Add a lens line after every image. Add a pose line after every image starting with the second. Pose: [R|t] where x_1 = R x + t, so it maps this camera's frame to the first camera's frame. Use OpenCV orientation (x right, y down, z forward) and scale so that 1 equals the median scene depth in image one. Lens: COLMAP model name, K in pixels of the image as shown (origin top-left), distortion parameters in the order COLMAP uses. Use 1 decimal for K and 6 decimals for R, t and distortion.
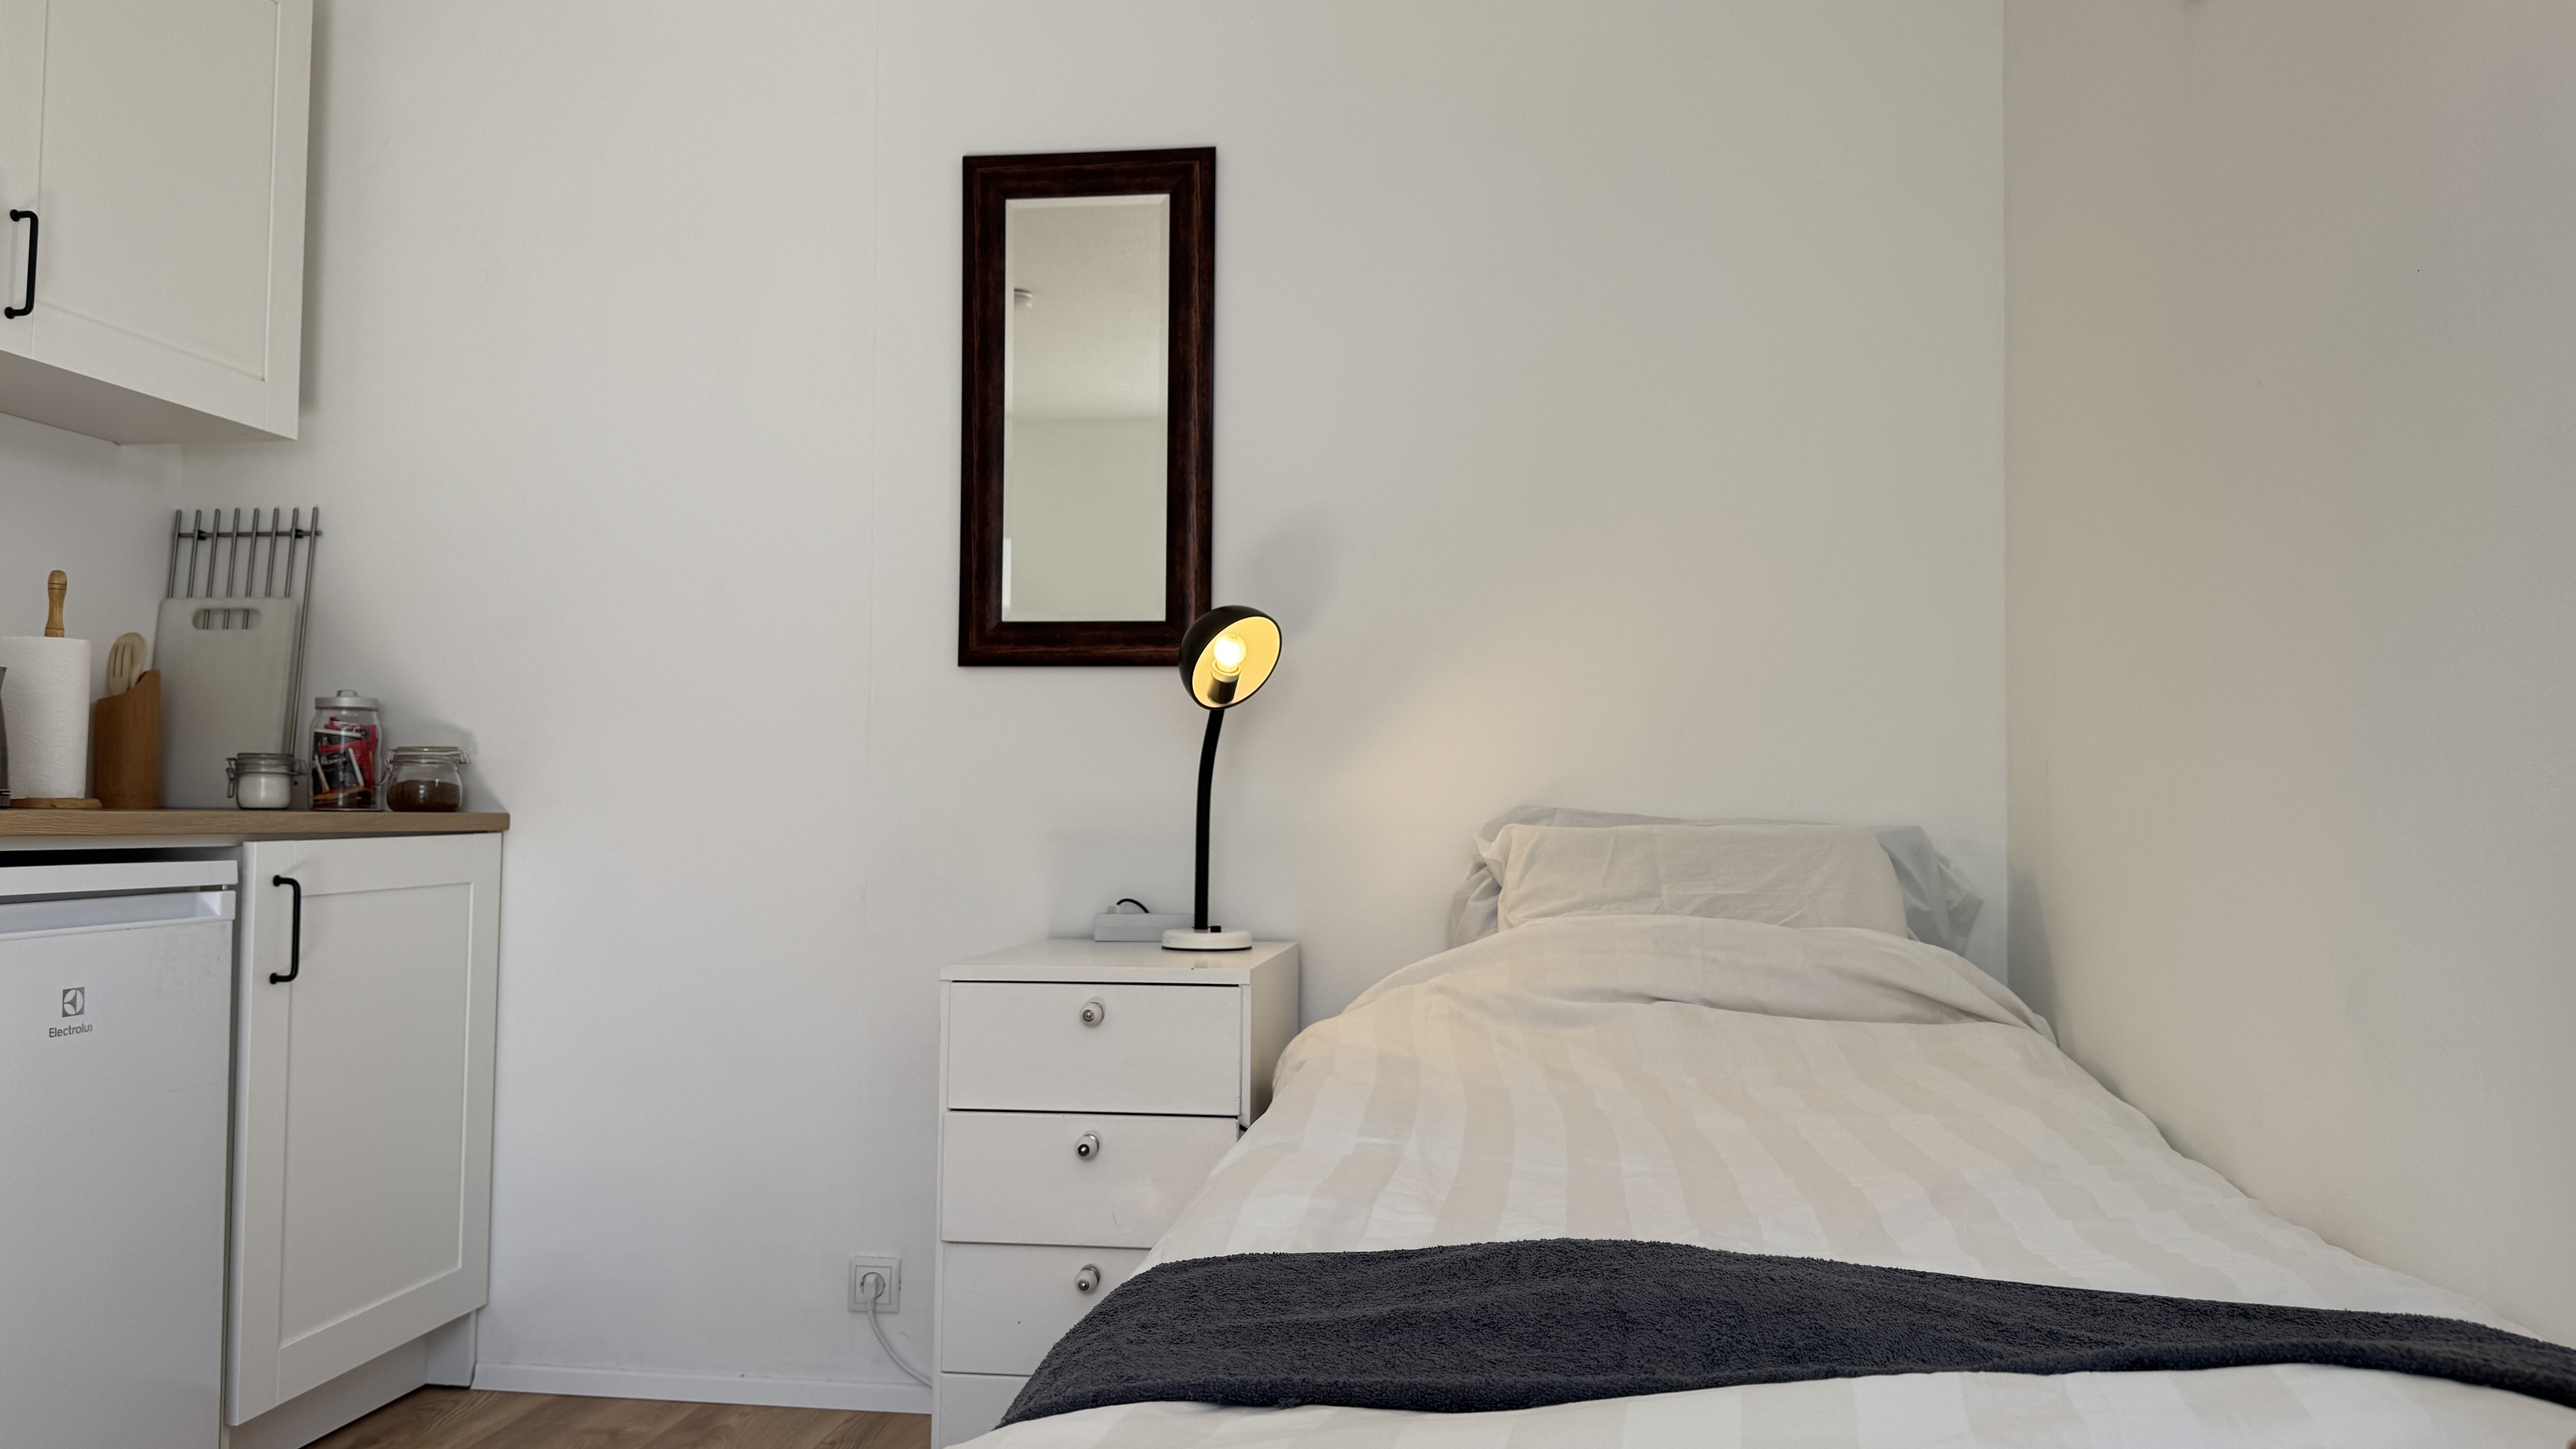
lens RADIAL K [[1863.7, 0, 1288.0], [0, 1863.7, 724.5], [0, 0, 1]] dist [0.001099, 0.000216]
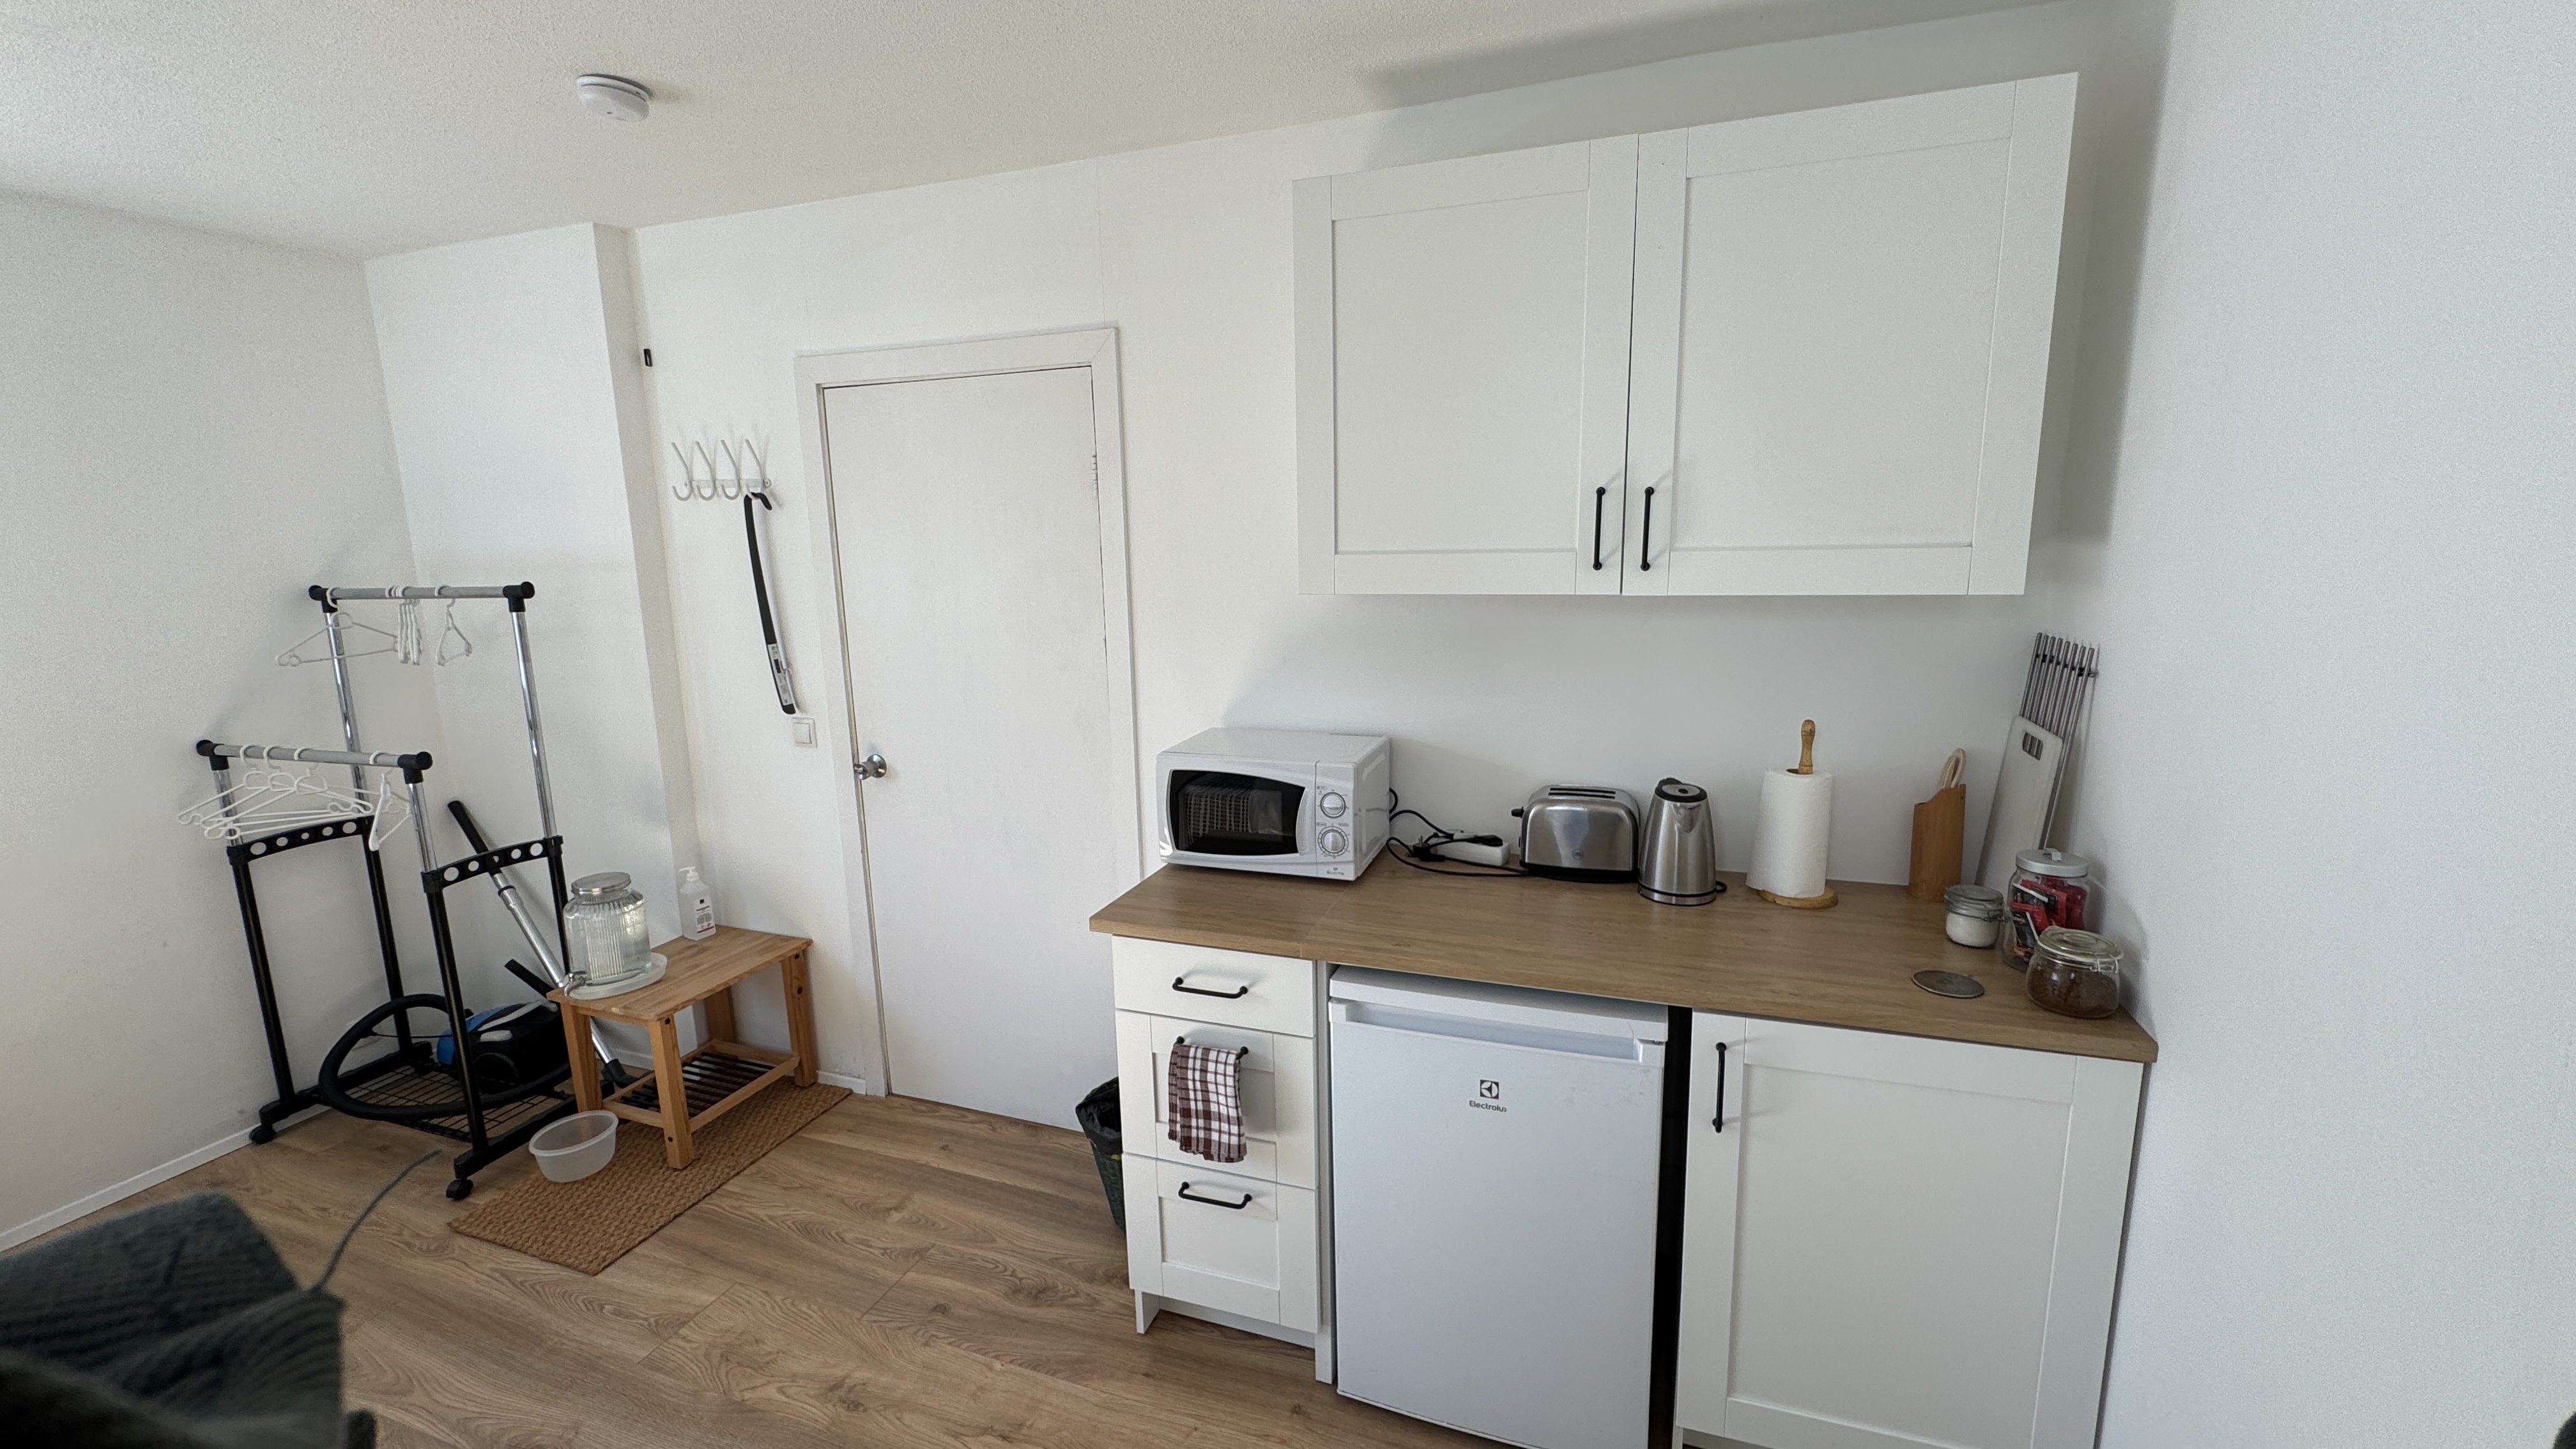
lens RADIAL K [[1030.7, 0, 1284.6], [0, 1030.7, 718.7], [0, 0, 1]] dist [-0.003547, 0.000487]
pose [[-0.204436, 0.160435, -0.965643, 0.105380], [0.070965, 0.986311, 0.148845, -0.229141], [0.976304, -0.038097, -0.213023, 0.851883]]
